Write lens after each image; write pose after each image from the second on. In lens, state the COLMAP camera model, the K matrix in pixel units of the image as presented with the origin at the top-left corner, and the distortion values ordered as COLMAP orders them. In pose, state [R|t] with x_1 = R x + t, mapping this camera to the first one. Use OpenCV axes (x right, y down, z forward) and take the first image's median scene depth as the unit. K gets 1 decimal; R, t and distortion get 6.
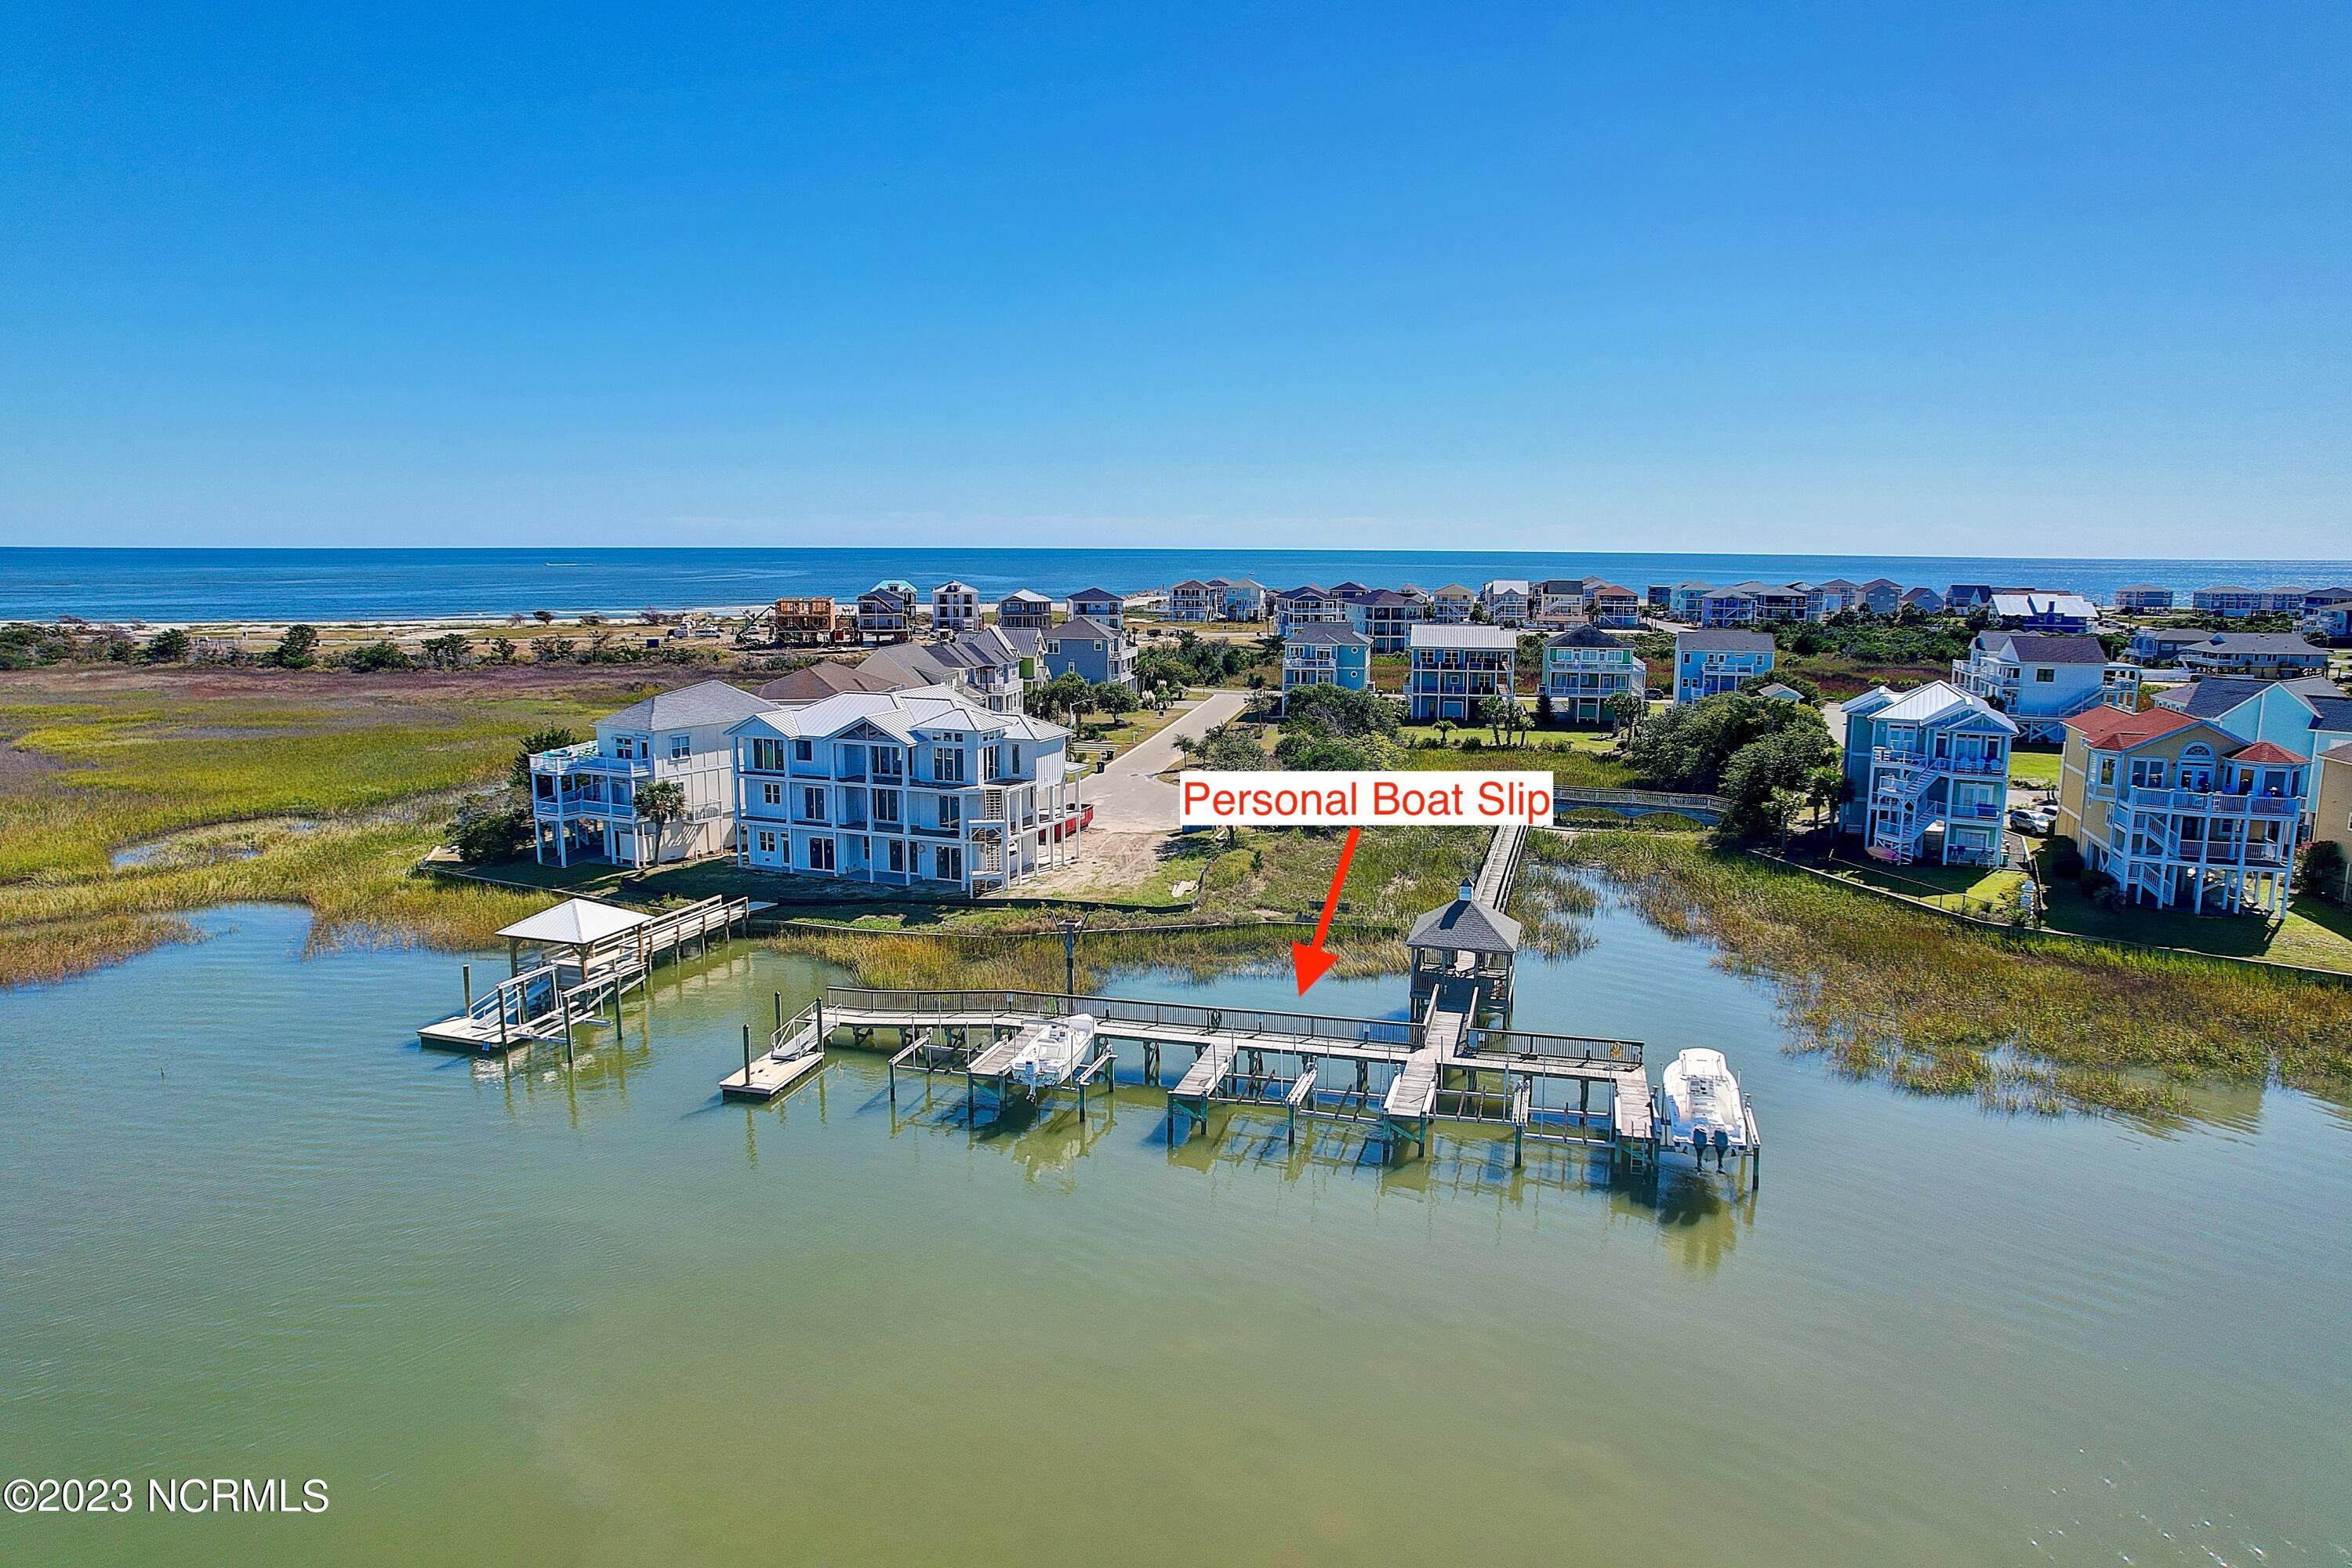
lens RADIAL K [[1501.2, 0, 1179.9], [0, 1501.2, 780.5], [0, 0, 1]] dist [-0.075913, 0.070008]
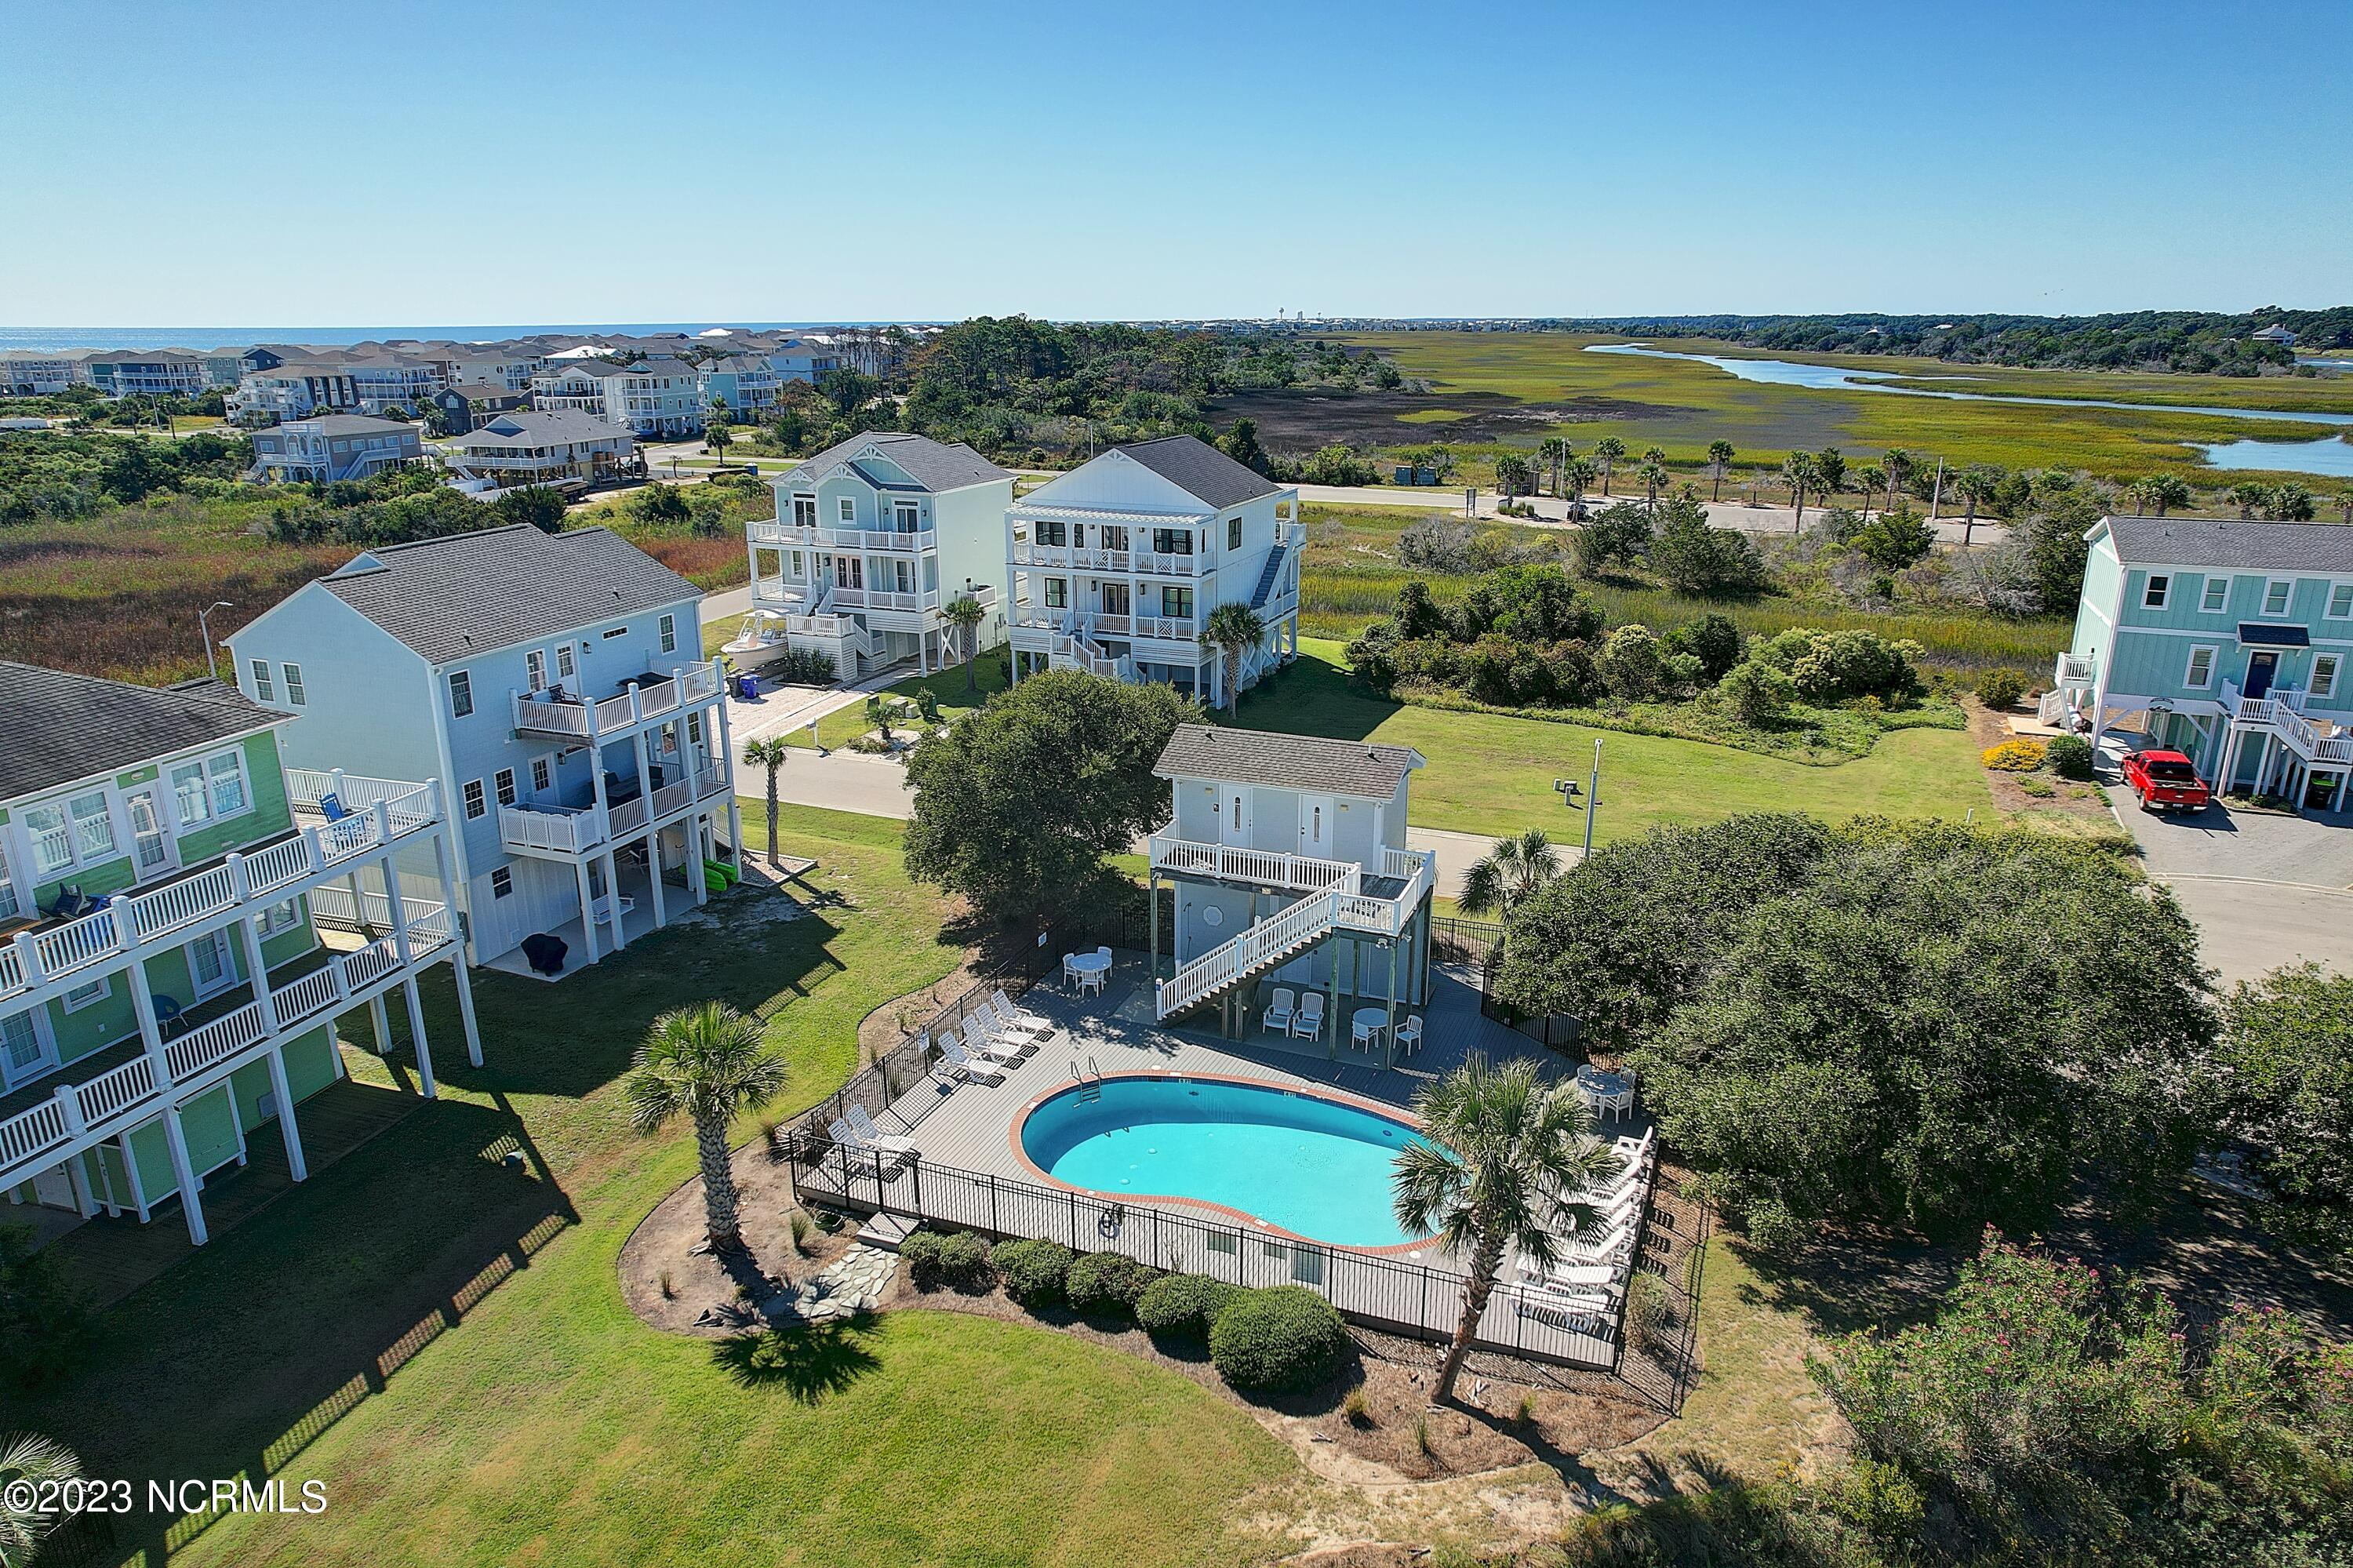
lens RADIAL K [[1501.9, 0, 1187.8], [0, 1501.9, 782.2], [0, 0, 1]] dist [-0.075913, 0.070008]
pose [[0.116746, -0.301336, 0.946344, 0.069887], [0.154983, 0.946714, 0.282334, -0.056844], [-0.980995, 0.113706, 0.157227, 0.425496]]
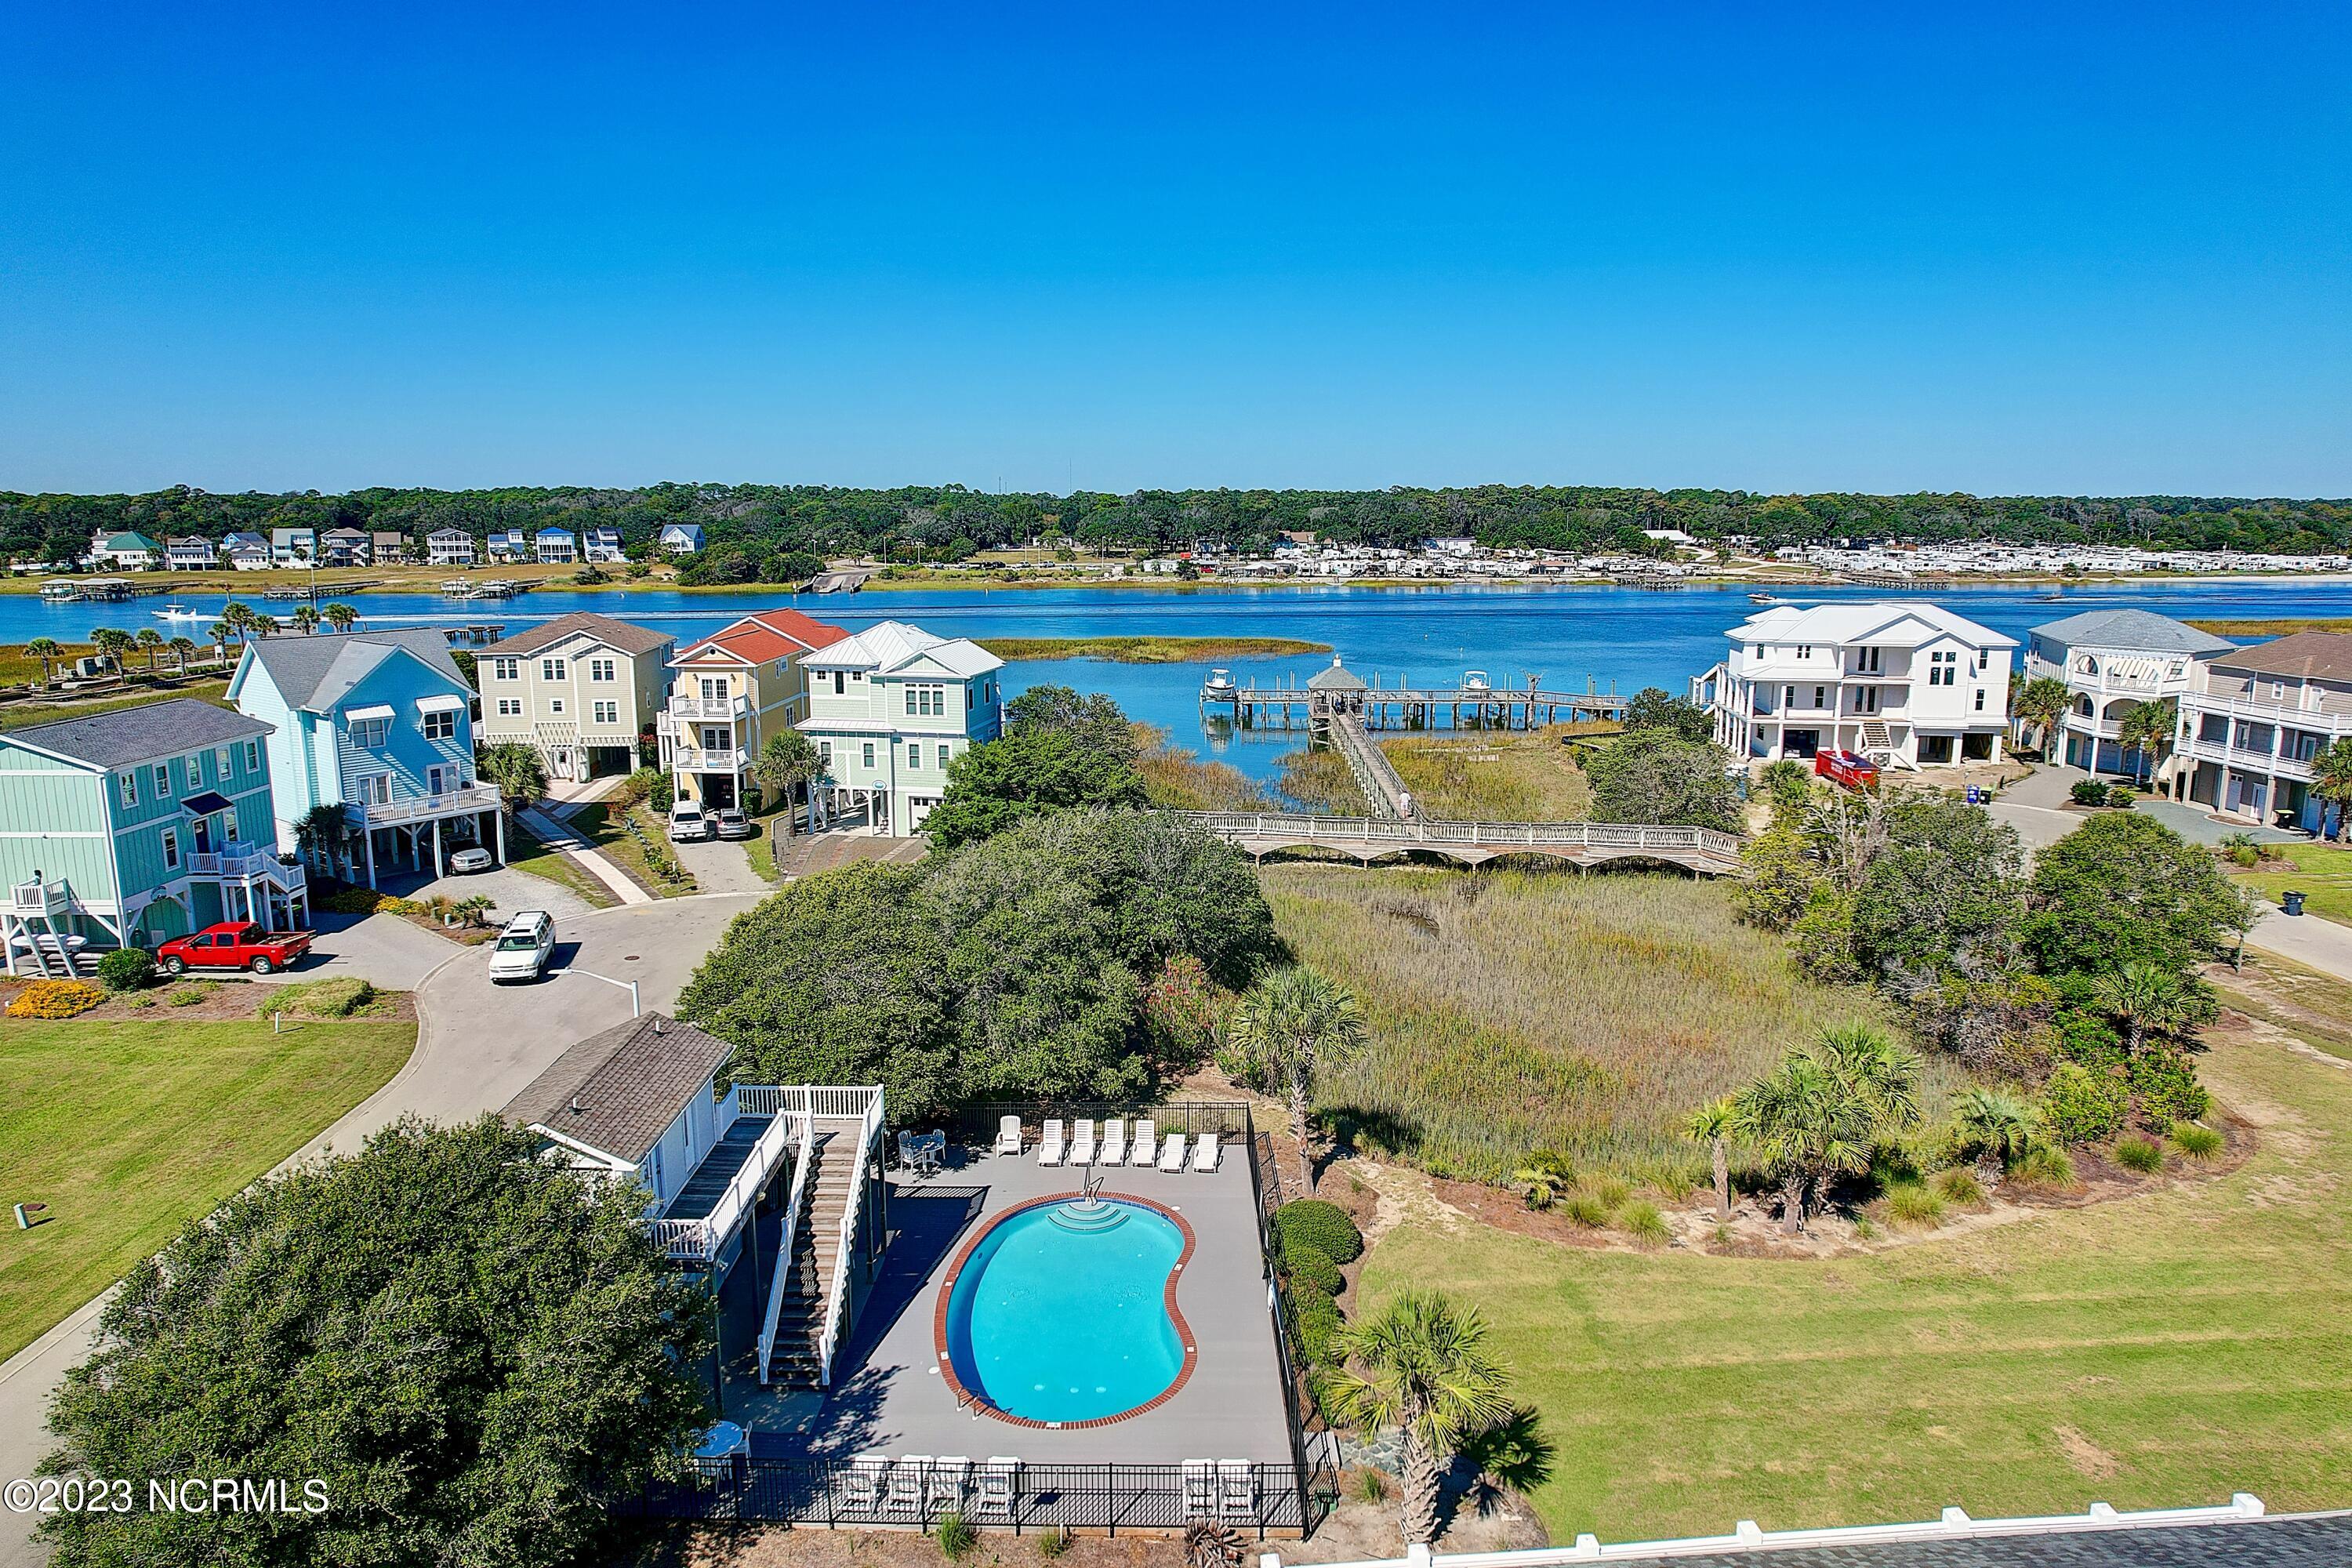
lens RADIAL K [[1501.2, 0, 1182.8], [0, 1501.2, 783.4], [0, 0, 1]] dist [-0.075913, 0.070008]
pose [[-0.965973, 0.040799, -0.255404, 0.164446], [-0.046571, 0.943904, 0.326919, -0.073299], [0.254415, 0.327689, -0.909886, 0.517429]]
